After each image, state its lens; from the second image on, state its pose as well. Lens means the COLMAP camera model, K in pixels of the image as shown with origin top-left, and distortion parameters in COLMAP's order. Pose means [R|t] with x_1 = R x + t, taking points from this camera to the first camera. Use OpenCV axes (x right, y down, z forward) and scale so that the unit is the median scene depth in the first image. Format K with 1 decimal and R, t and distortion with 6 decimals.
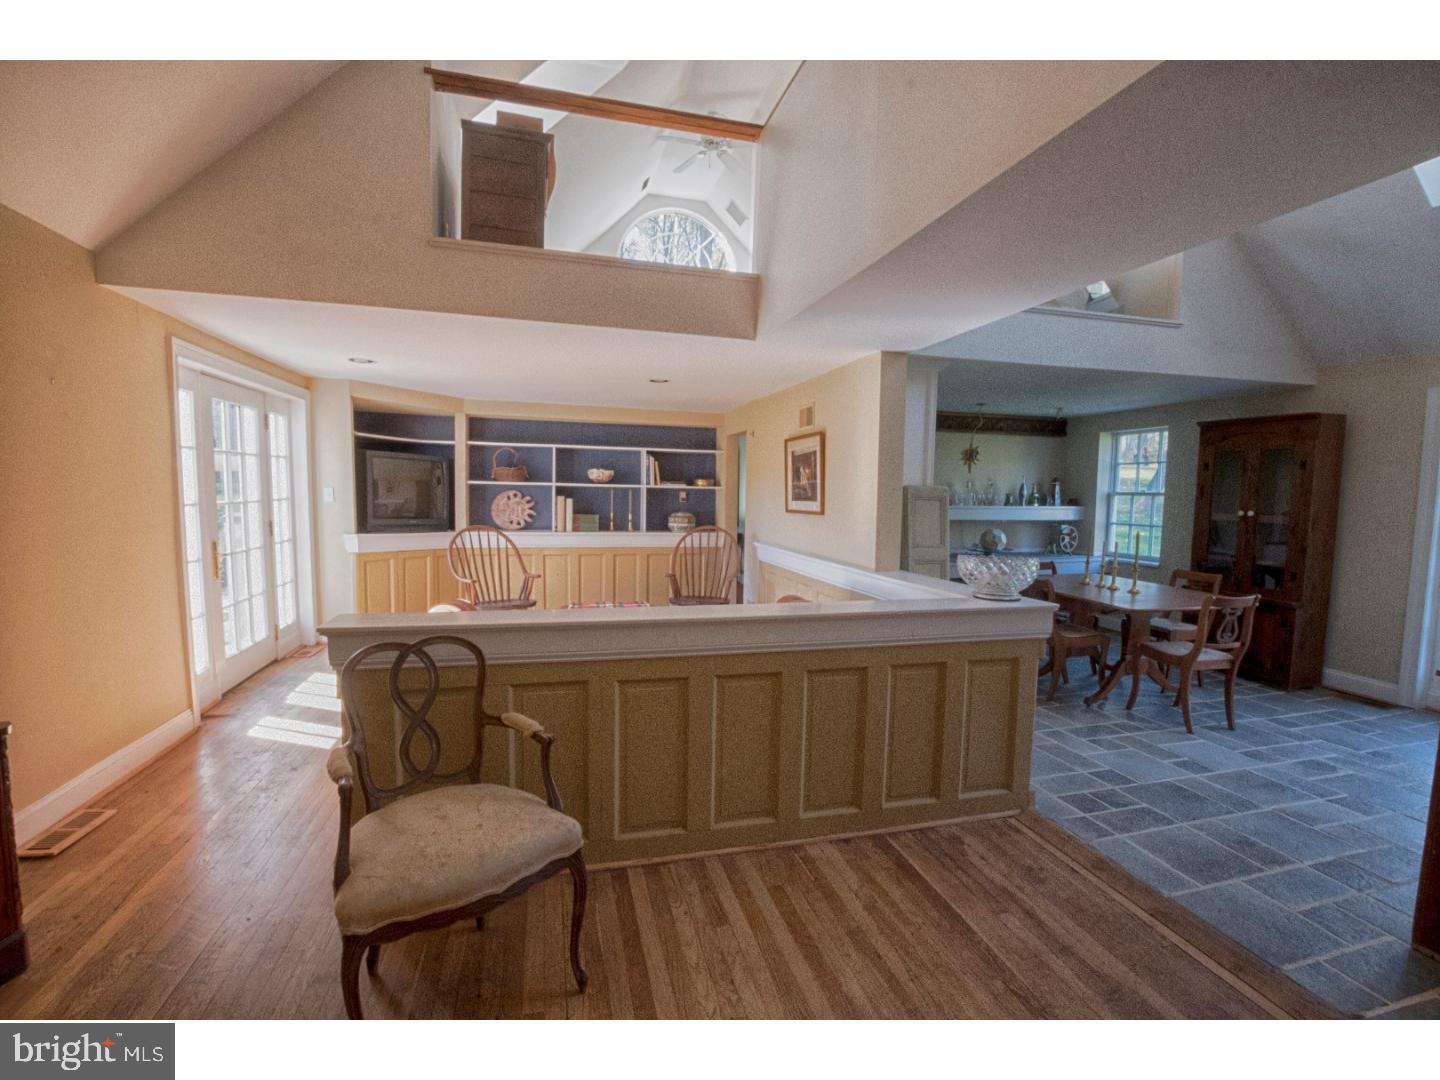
lens RADIAL K [[665.2, 0, 720.0], [0, 665.2, 540.0], [0, 0, 1]] dist [-0.003364, 0.000007]
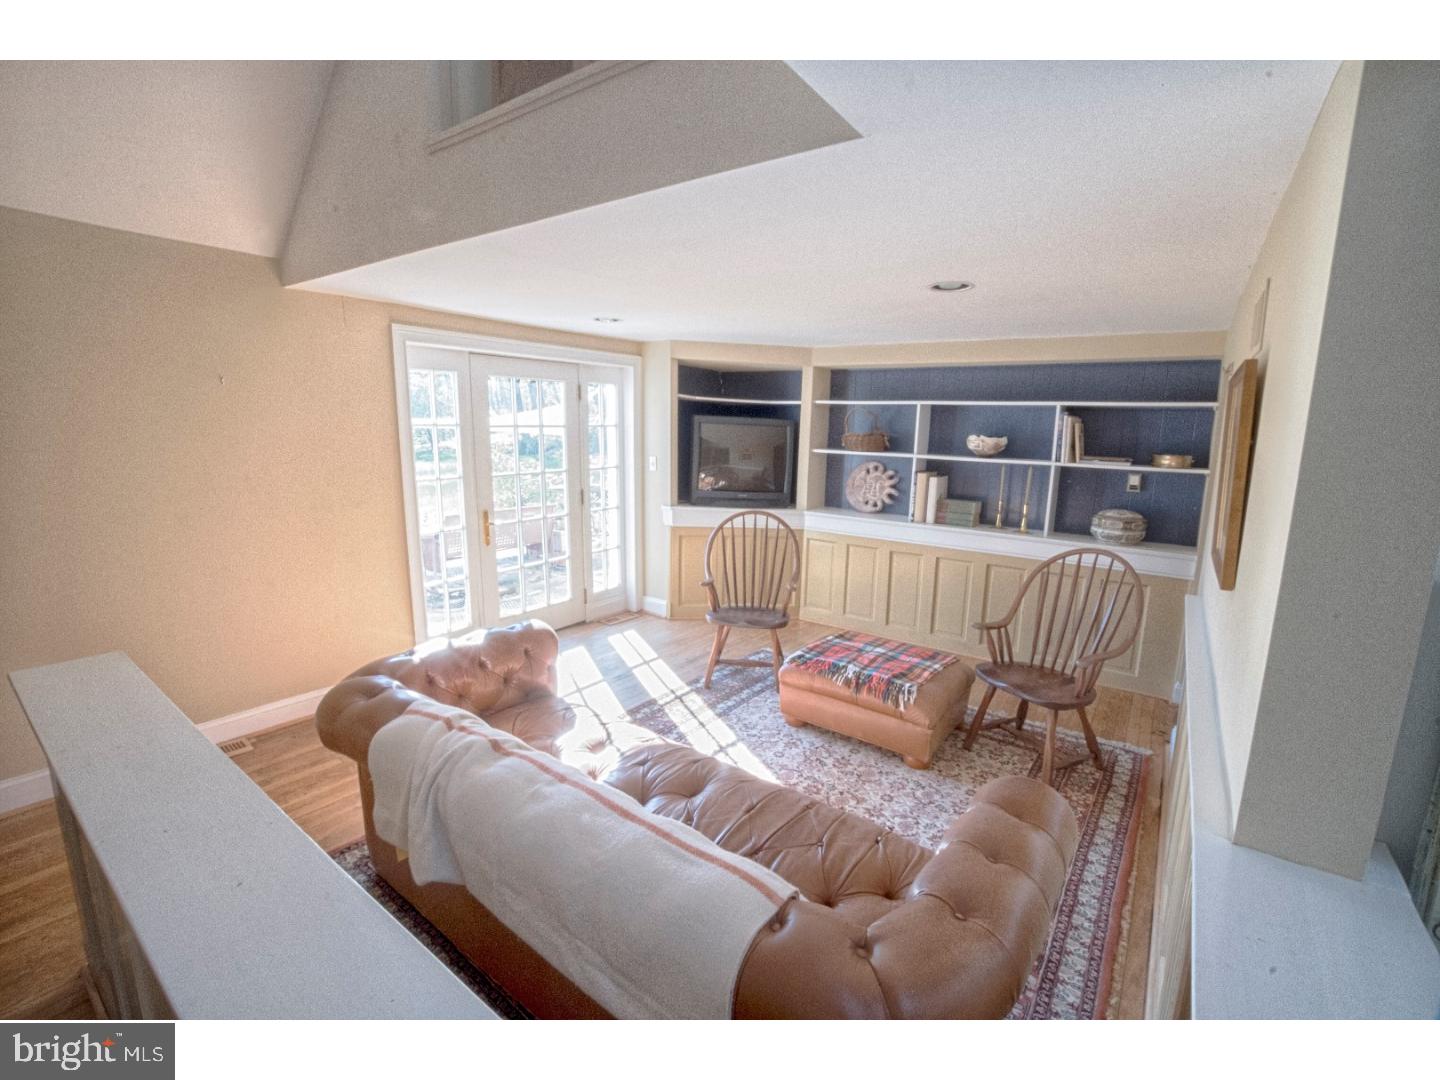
lens RADIAL K [[665.2, 0, 720.0], [0, 665.2, 540.0], [0, 0, 1]] dist [-0.003364, 0.000007]
pose [[0.621716, 0.135276, -0.771472, 0.189770], [-0.070397, 0.990637, 0.116975, -0.062593], [0.780073, -0.018416, 0.625418, 0.373620]]
